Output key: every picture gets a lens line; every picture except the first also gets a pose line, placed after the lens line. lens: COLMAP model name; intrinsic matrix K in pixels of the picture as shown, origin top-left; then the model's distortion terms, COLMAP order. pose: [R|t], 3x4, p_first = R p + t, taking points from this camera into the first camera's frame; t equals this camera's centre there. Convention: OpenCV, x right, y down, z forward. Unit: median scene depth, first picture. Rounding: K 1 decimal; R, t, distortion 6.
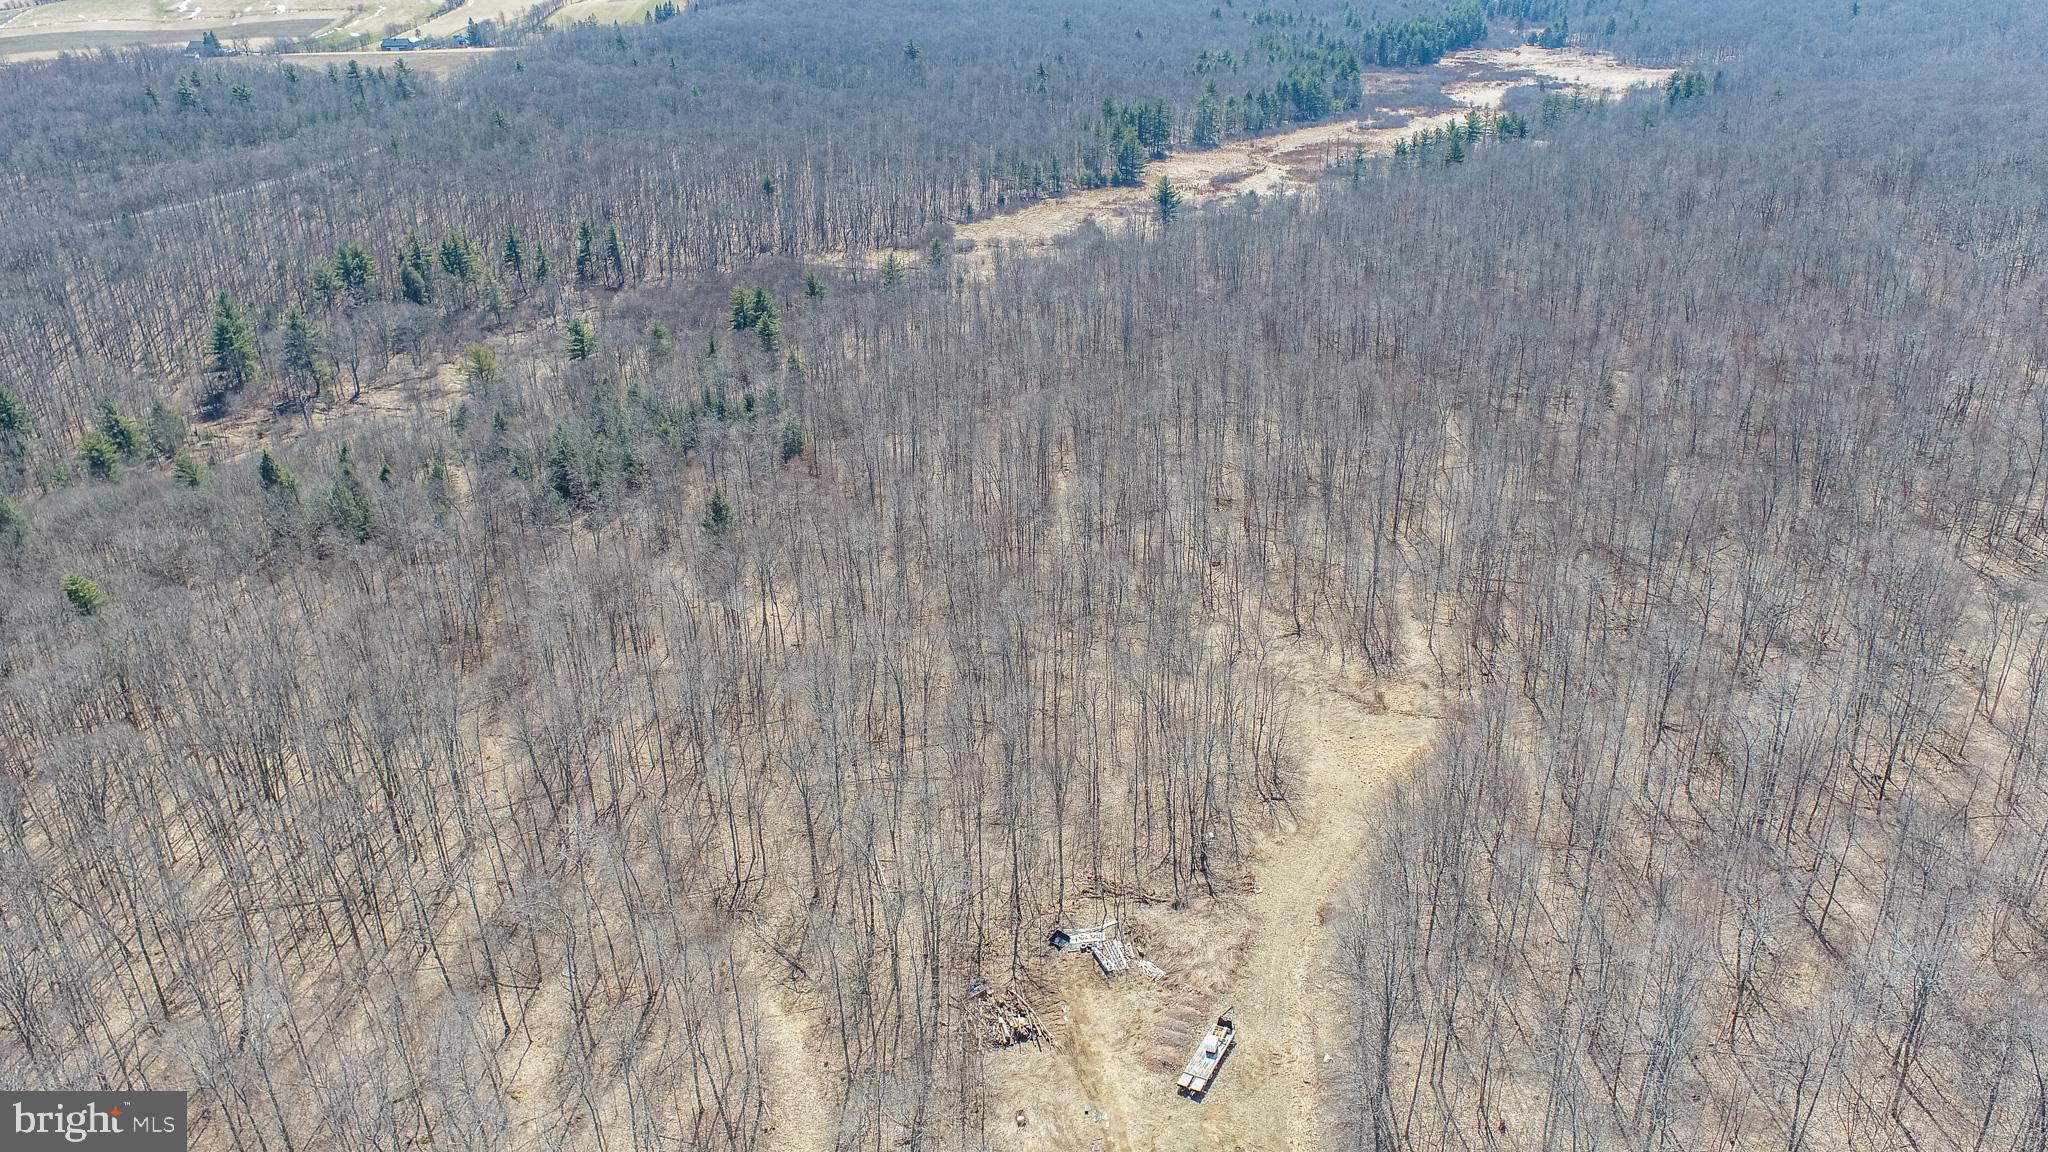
lens RADIAL K [[1407.0, 0, 1014.0], [0, 1407.0, 538.3], [0, 0, 1]] dist [-0.006734, 0.010975]
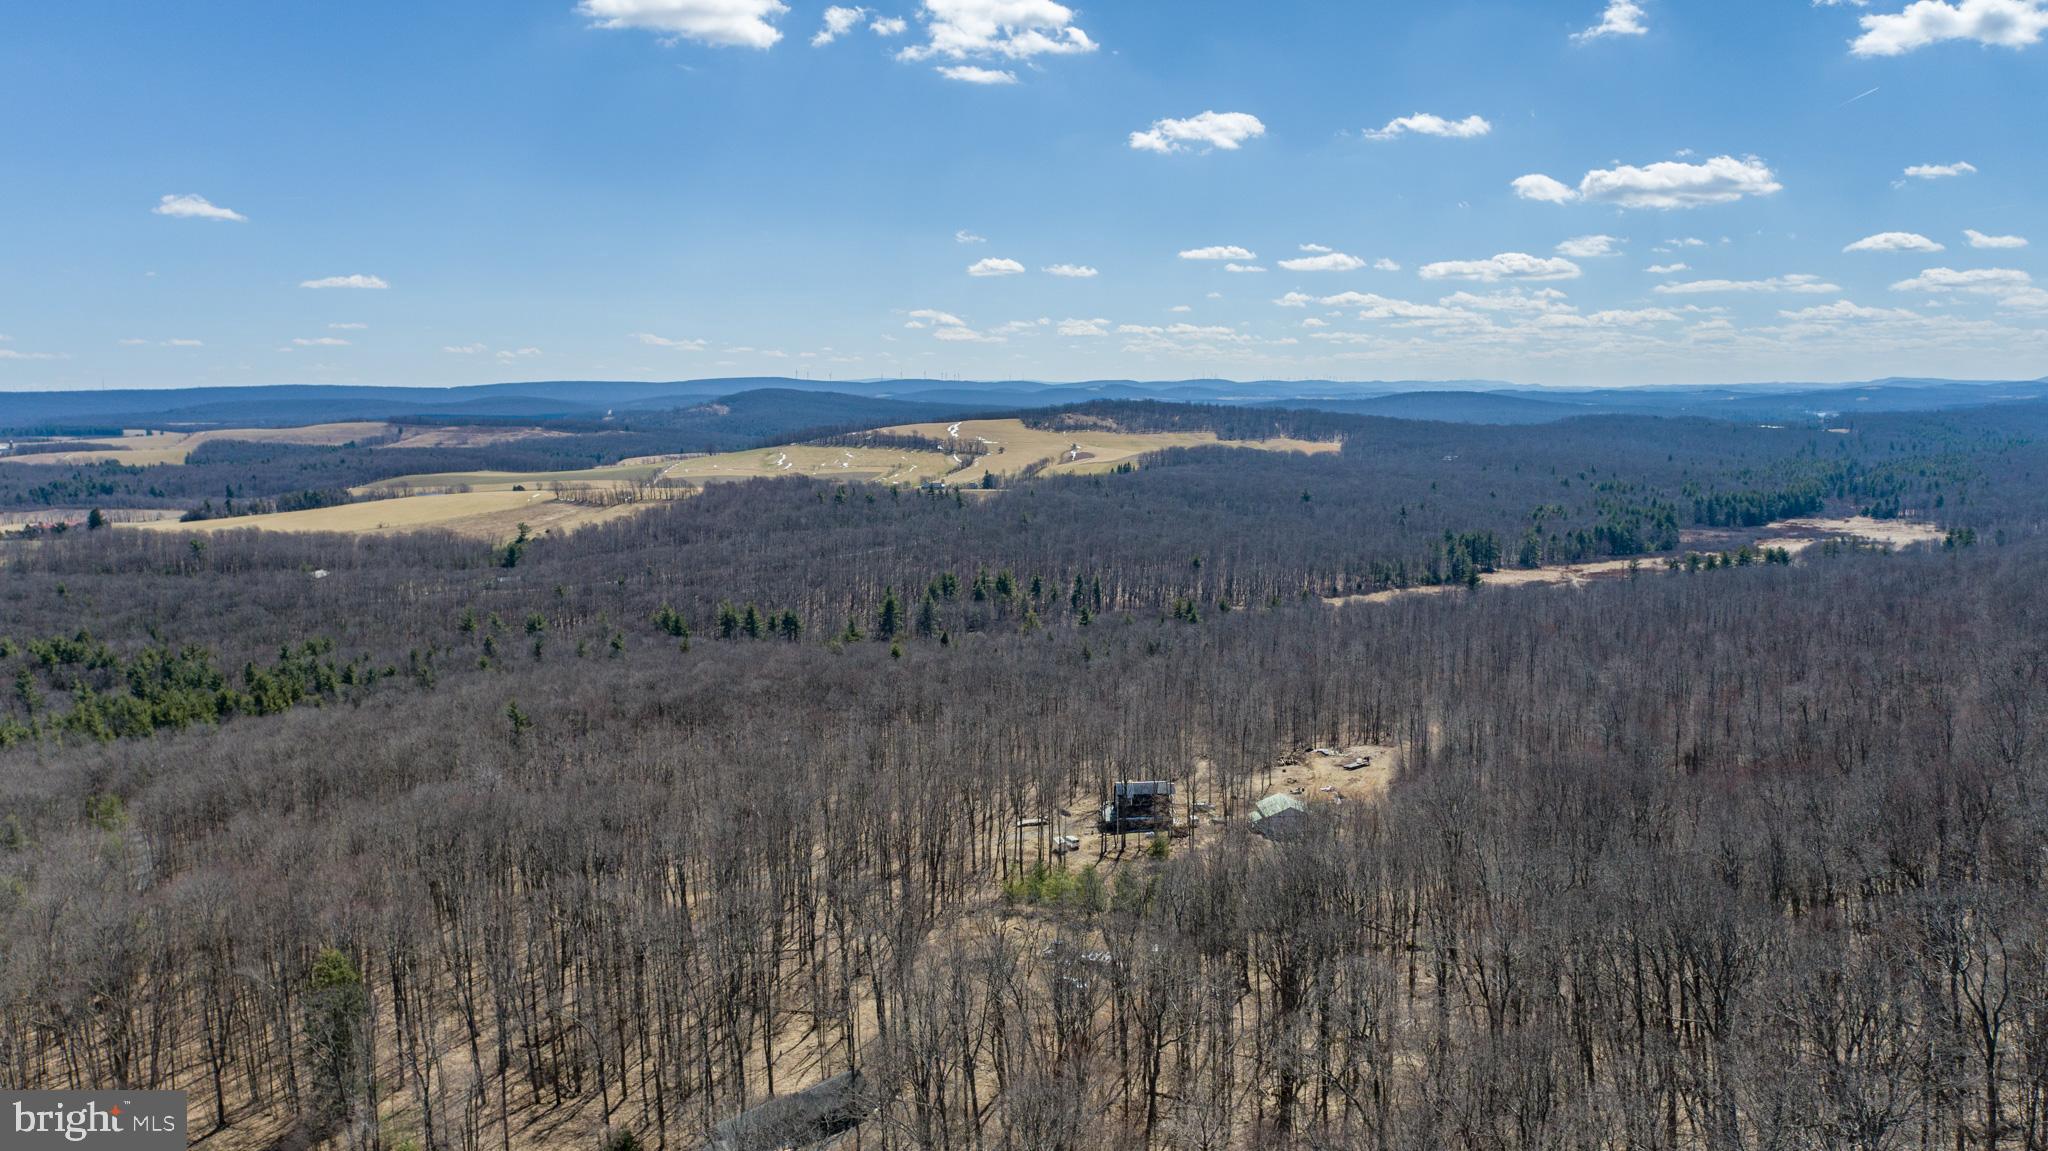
lens RADIAL K [[1407.0, 0, 1035.9], [0, 1407.0, 572.4], [0, 0, 1]] dist [-0.006734, 0.010975]
pose [[0.962750, 0.041342, -0.267215, 0.043061], [-0.120106, 0.950783, -0.285634, 0.144886], [0.242255, 0.307088, 0.920331, -0.290983]]
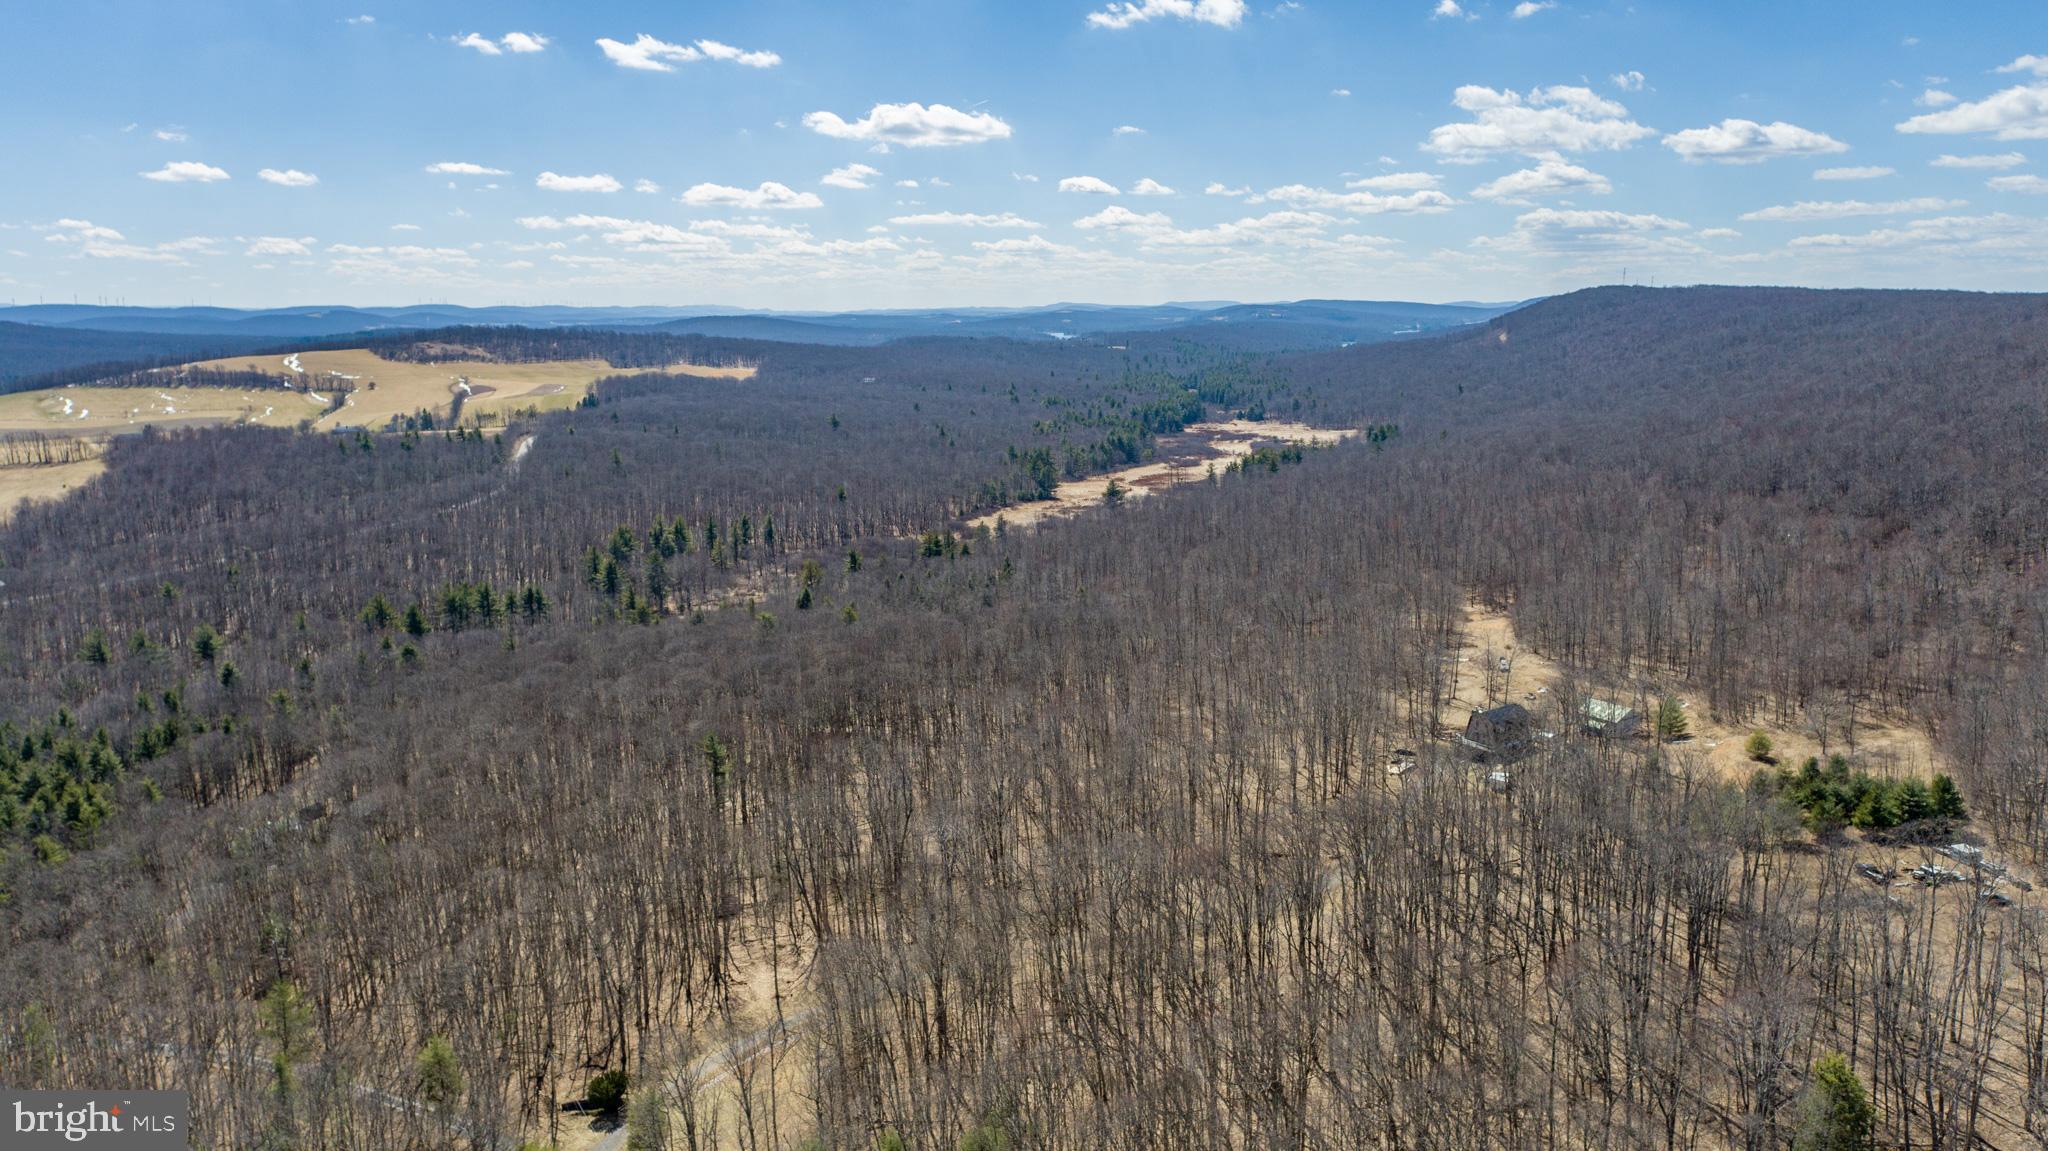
lens RADIAL K [[1407.0, 0, 1031.6], [0, 1407.0, 538.2], [0, 0, 1]] dist [-0.006734, 0.010975]
pose [[0.966705, -0.038133, 0.253037, -0.243827], [0.106531, 0.959043, -0.262465, 0.126164], [-0.232664, 0.280682, 0.931174, -0.240576]]
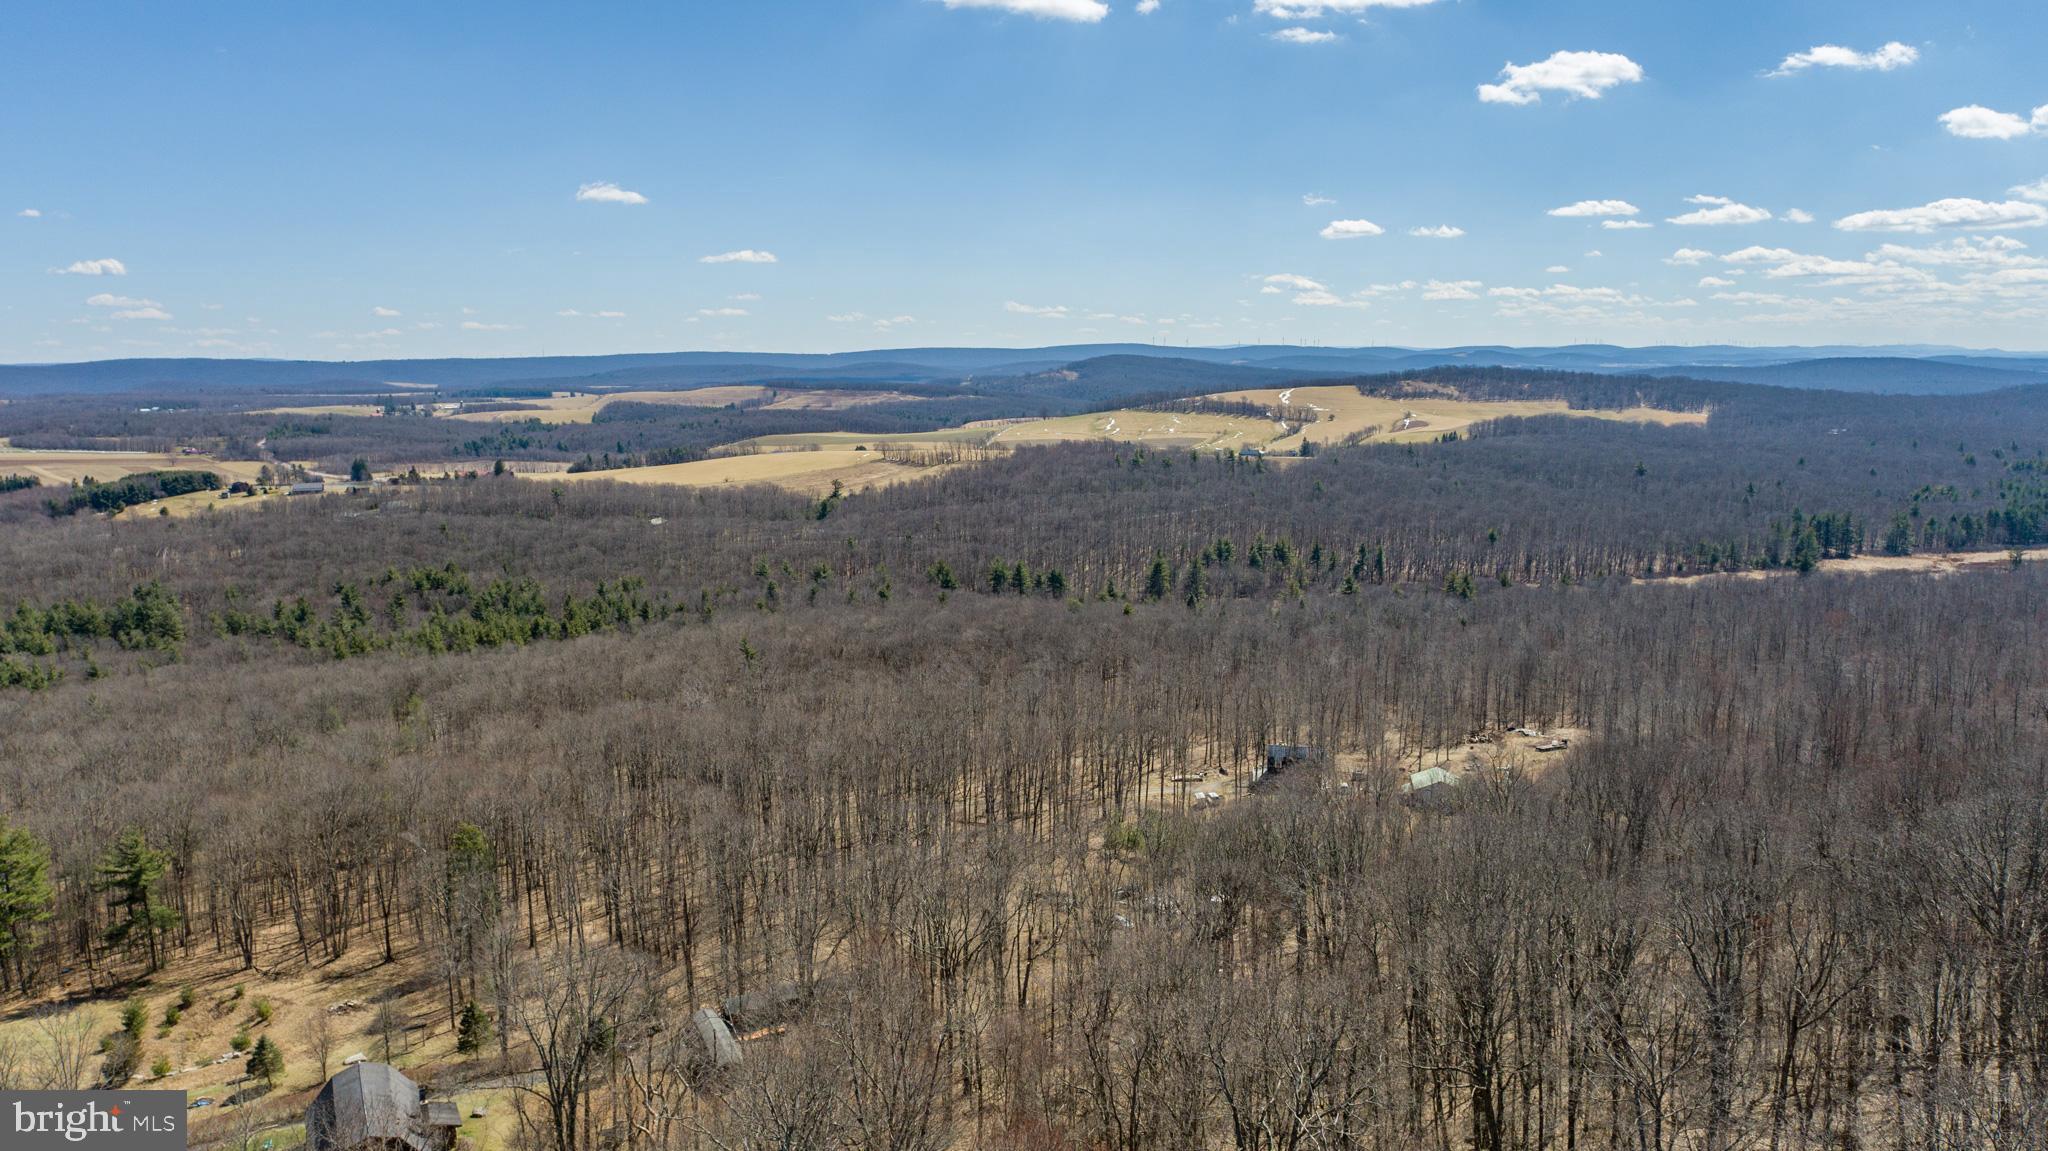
lens RADIAL K [[1407.0, 0, 1029.1], [0, 1407.0, 569.0], [0, 0, 1]] dist [-0.006734, 0.010975]
pose [[0.861649, 0.081770, -0.500873, 0.097102], [-0.219058, 0.950186, -0.221721, 0.141555], [0.457793, 0.300766, 0.836639, -0.284264]]
